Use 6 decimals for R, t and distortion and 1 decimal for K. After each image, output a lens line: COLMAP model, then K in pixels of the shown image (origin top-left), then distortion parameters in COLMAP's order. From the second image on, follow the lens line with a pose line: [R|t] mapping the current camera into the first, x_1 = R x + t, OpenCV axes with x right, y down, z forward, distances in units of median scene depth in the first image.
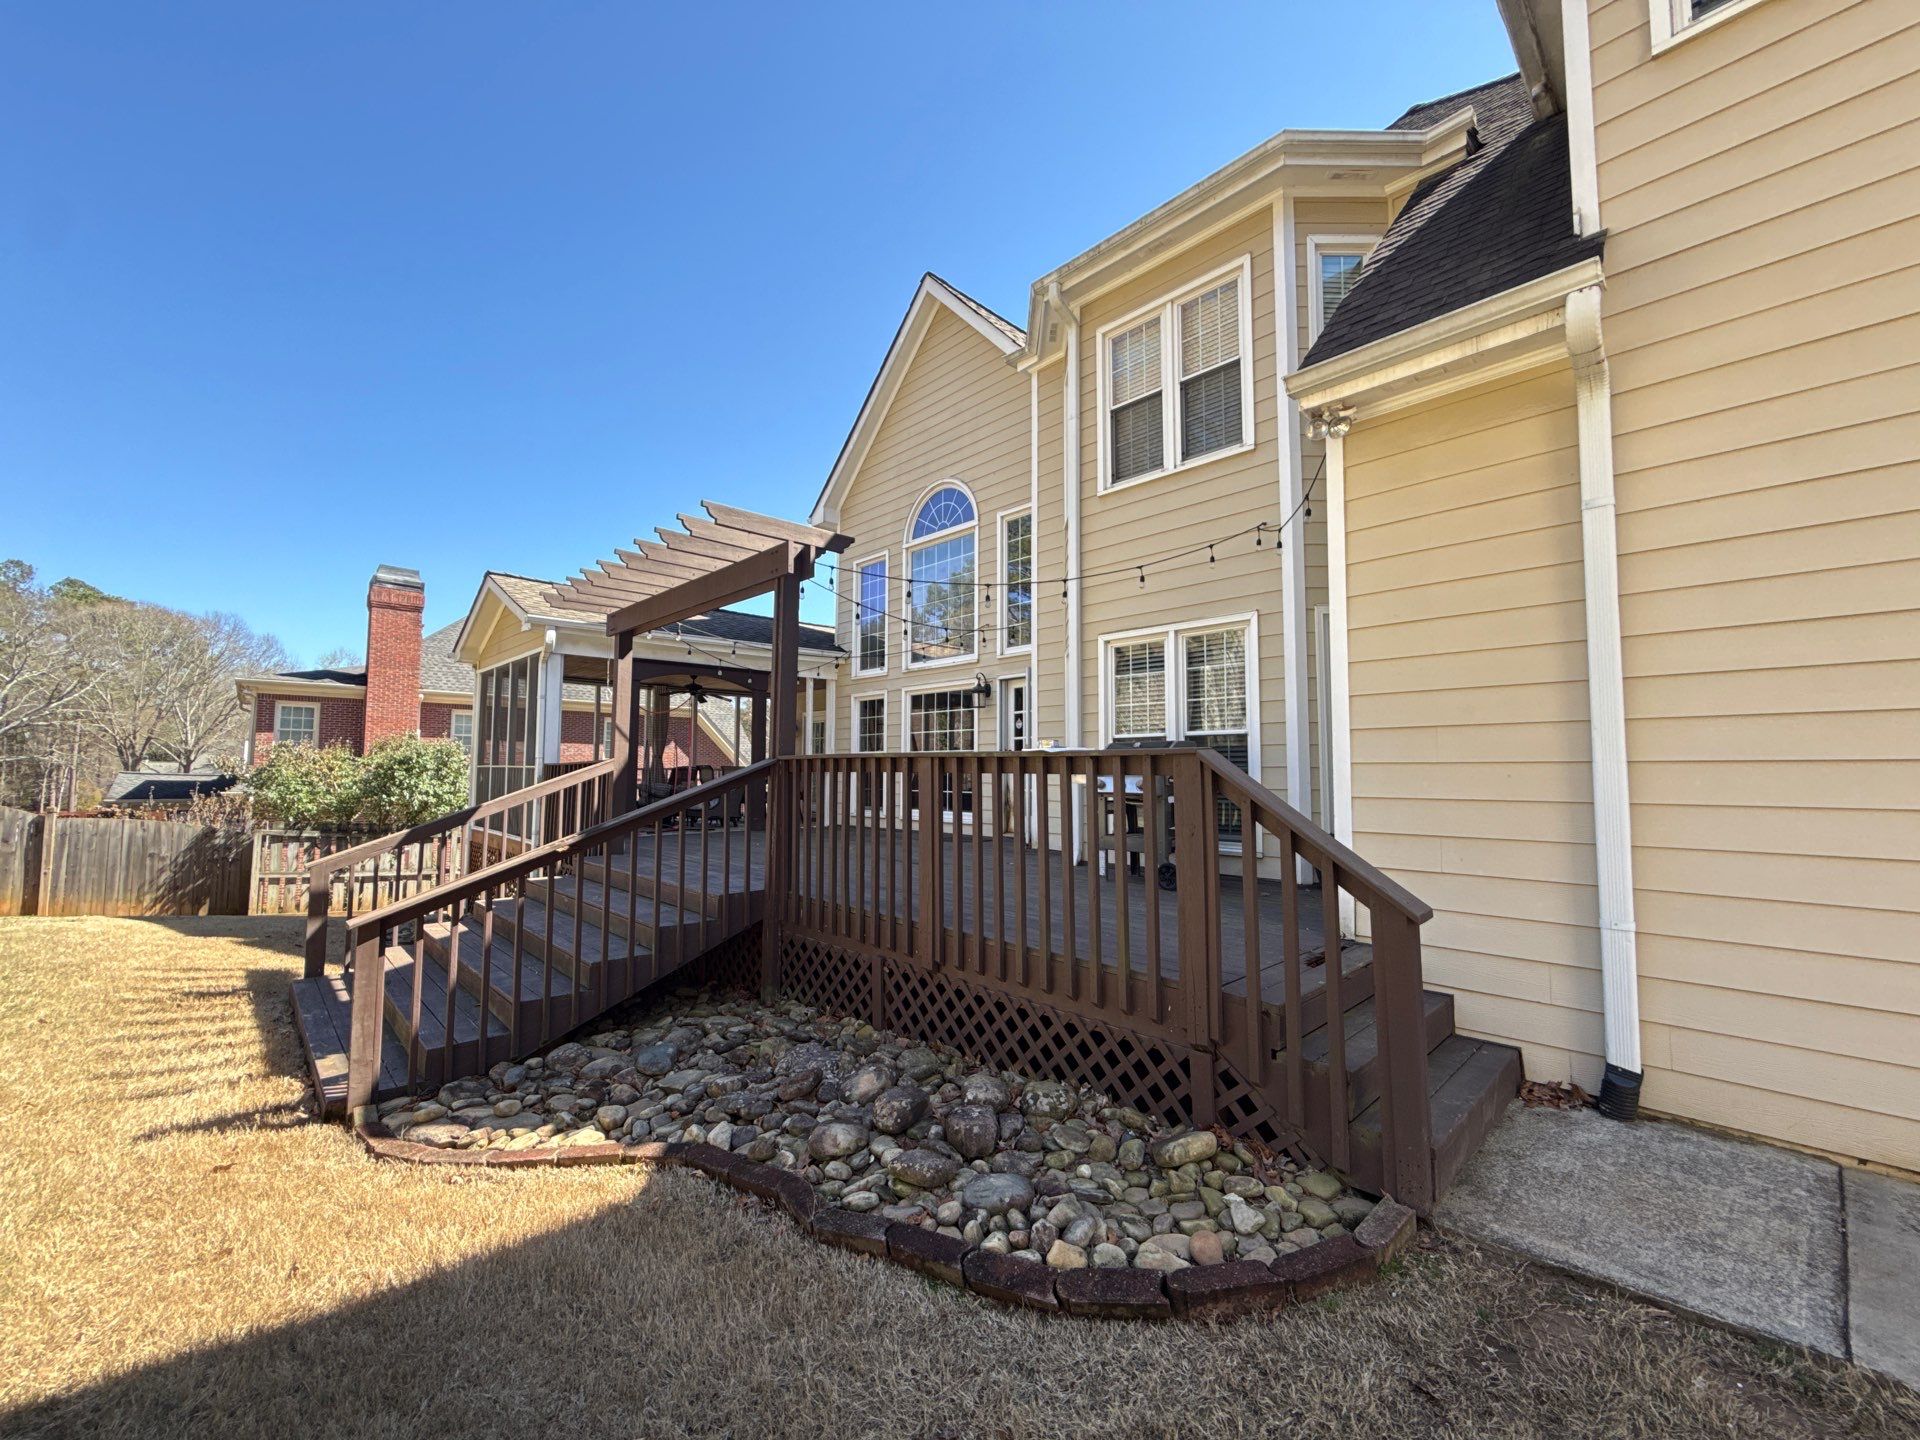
lens RADIAL K [[758.6, 0, 959.6], [0, 758.6, 723.0], [0, 0, 1]] dist [0.002036, -0.000009]
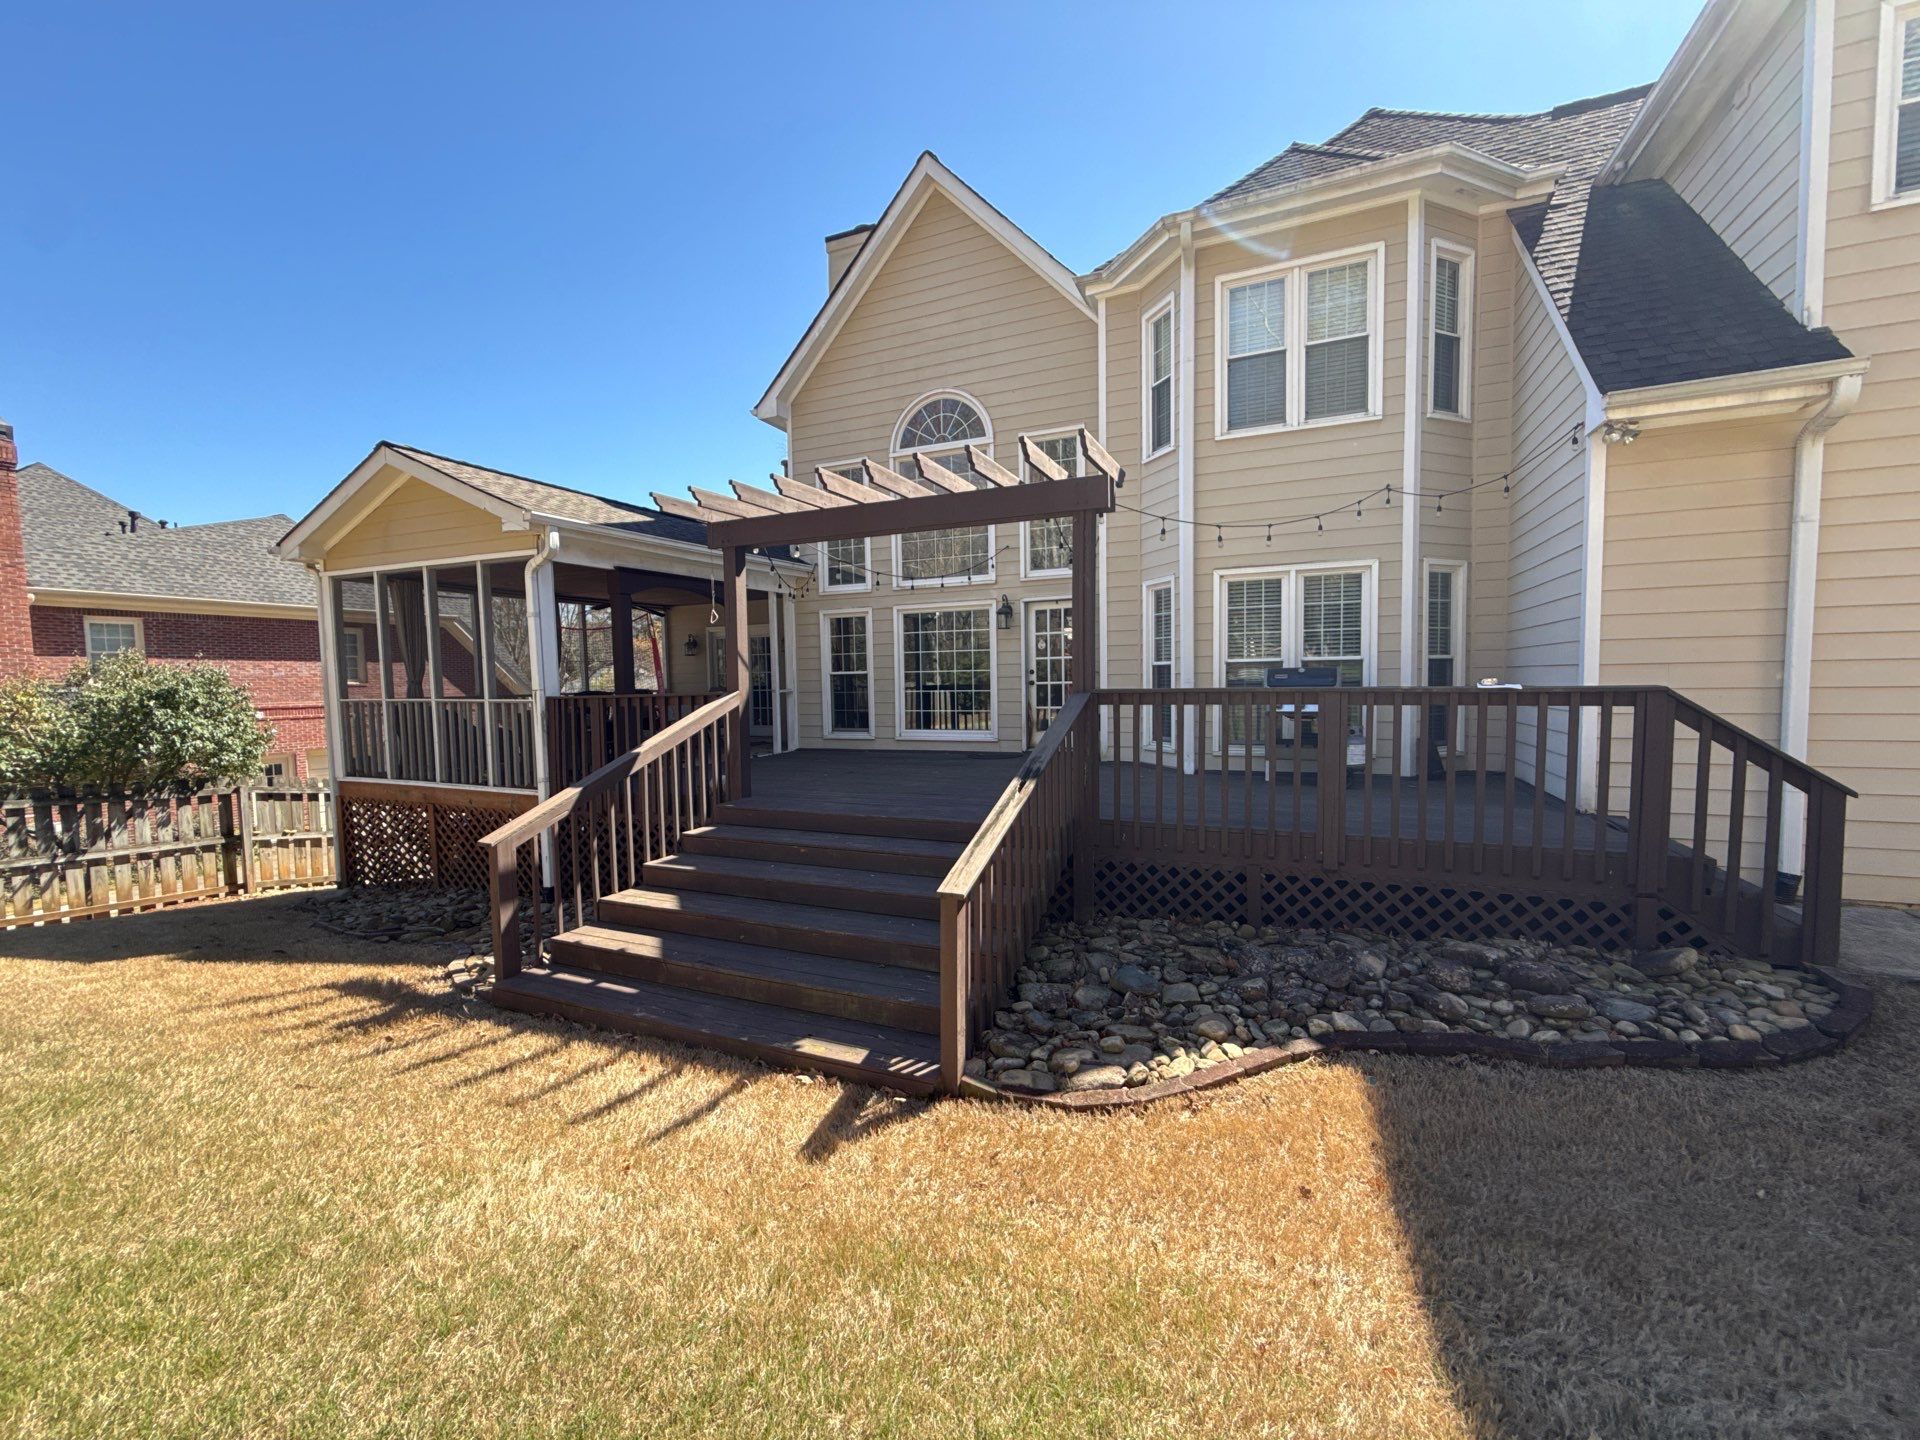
lens RADIAL K [[758.6, 0, 959.6], [0, 758.6, 723.0], [0, 0, 1]] dist [0.002036, -0.000009]
pose [[0.922946, -0.043358, 0.382481, -0.602915], [-0.004111, 0.992469, 0.122425, -0.027578], [-0.384908, -0.114564, 0.915817, 0.095613]]
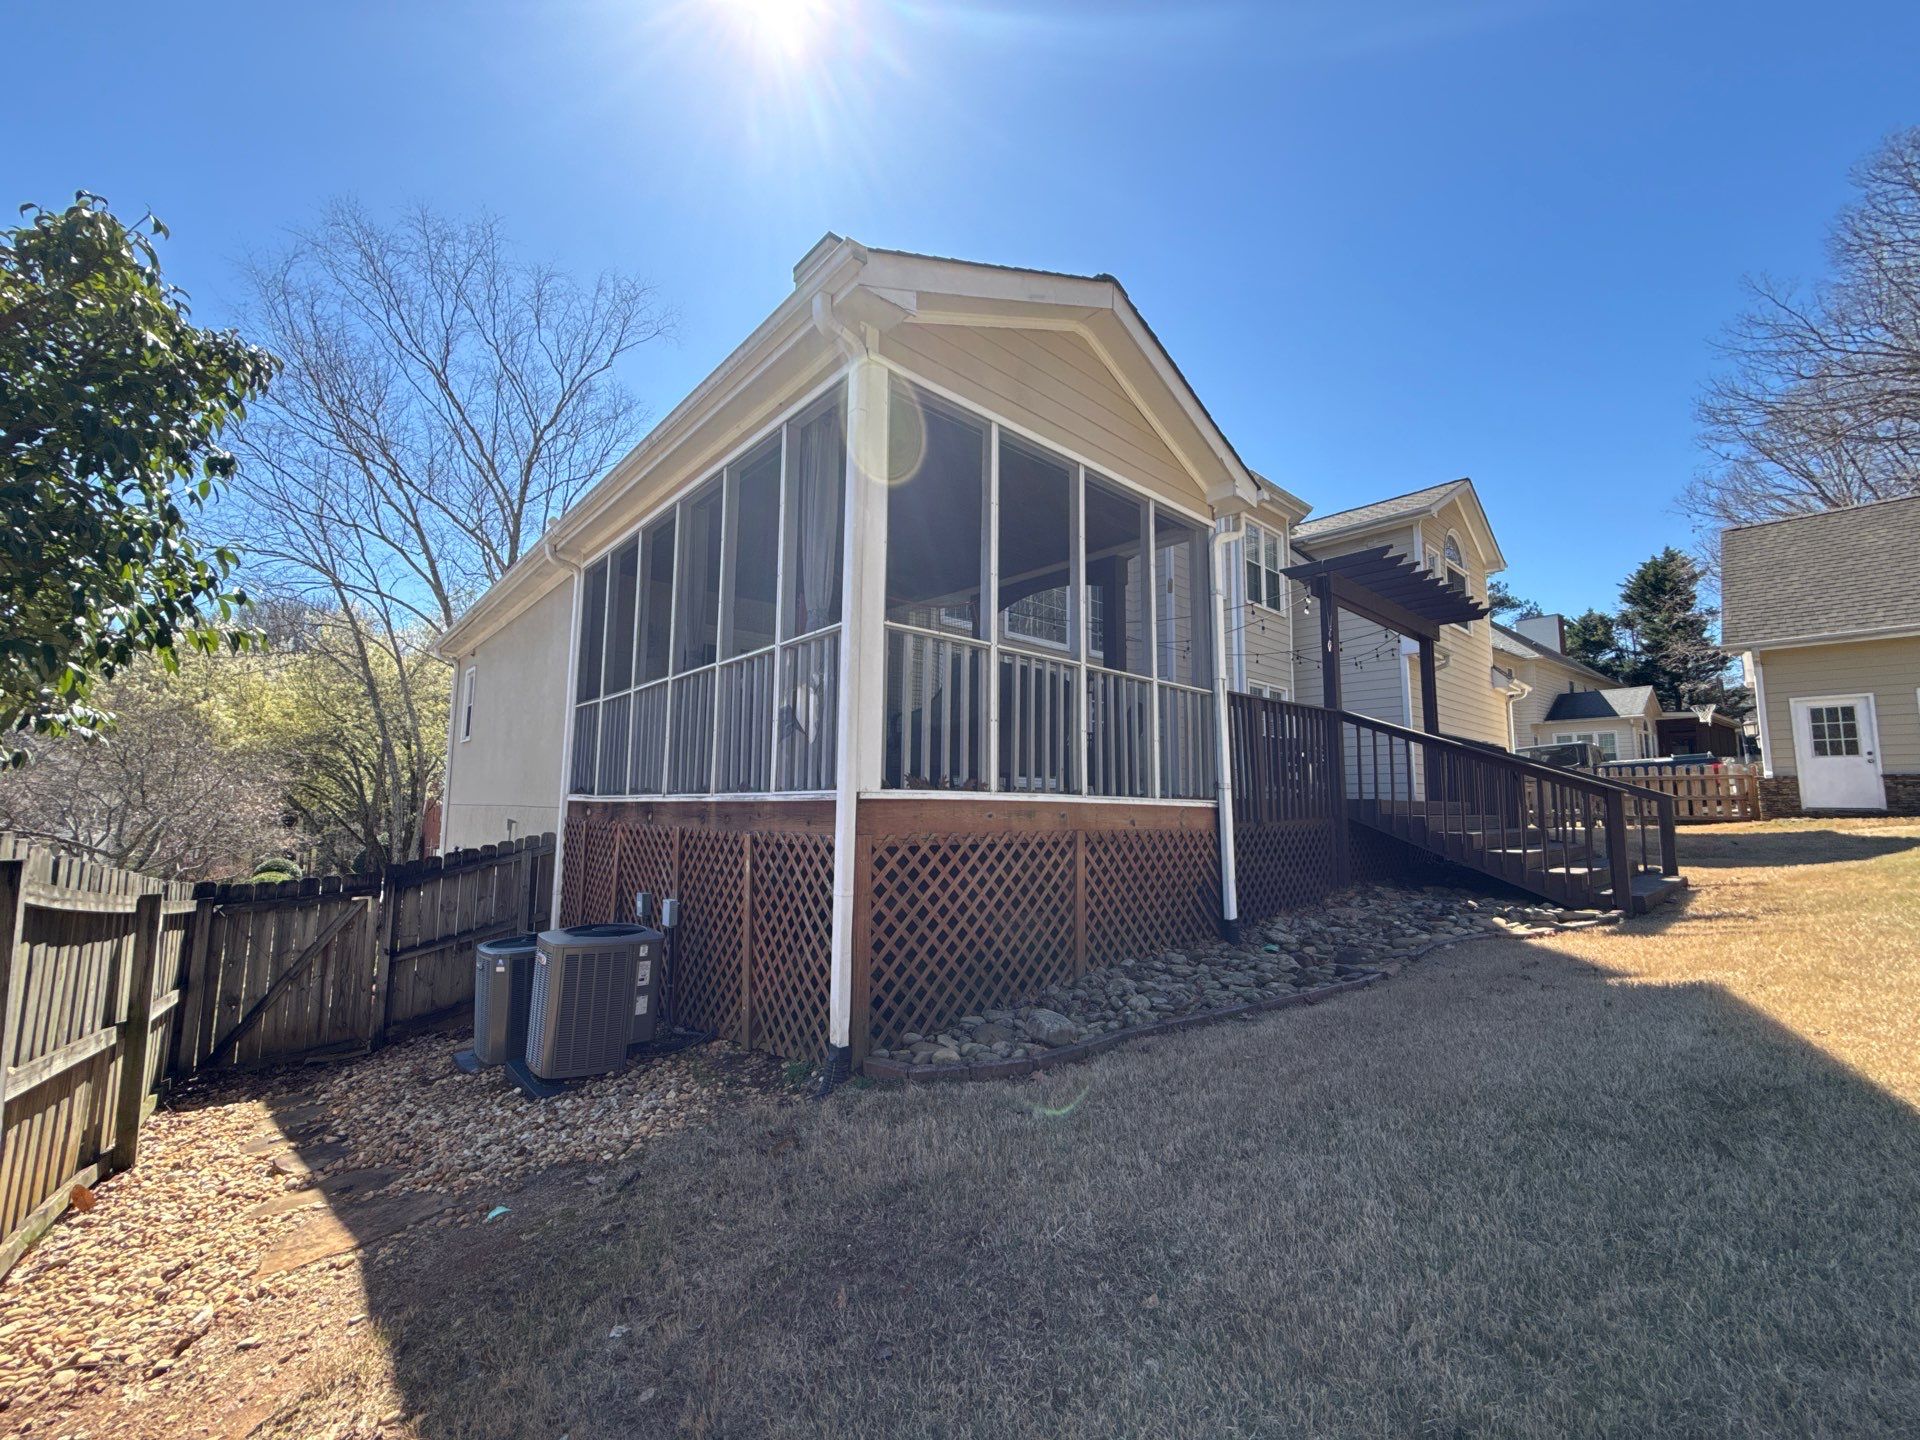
lens RADIAL K [[768.4, 0, 959.8], [0, 768.4, 718.3], [0, 0, 1]] dist [-0.001261, -0.000090]
pose [[0.026287, 0.105610, 0.994060, -1.688816], [-0.078933, 0.991518, -0.103253, 0.233557], [-0.996533, -0.075749, 0.034400, 1.627926]]
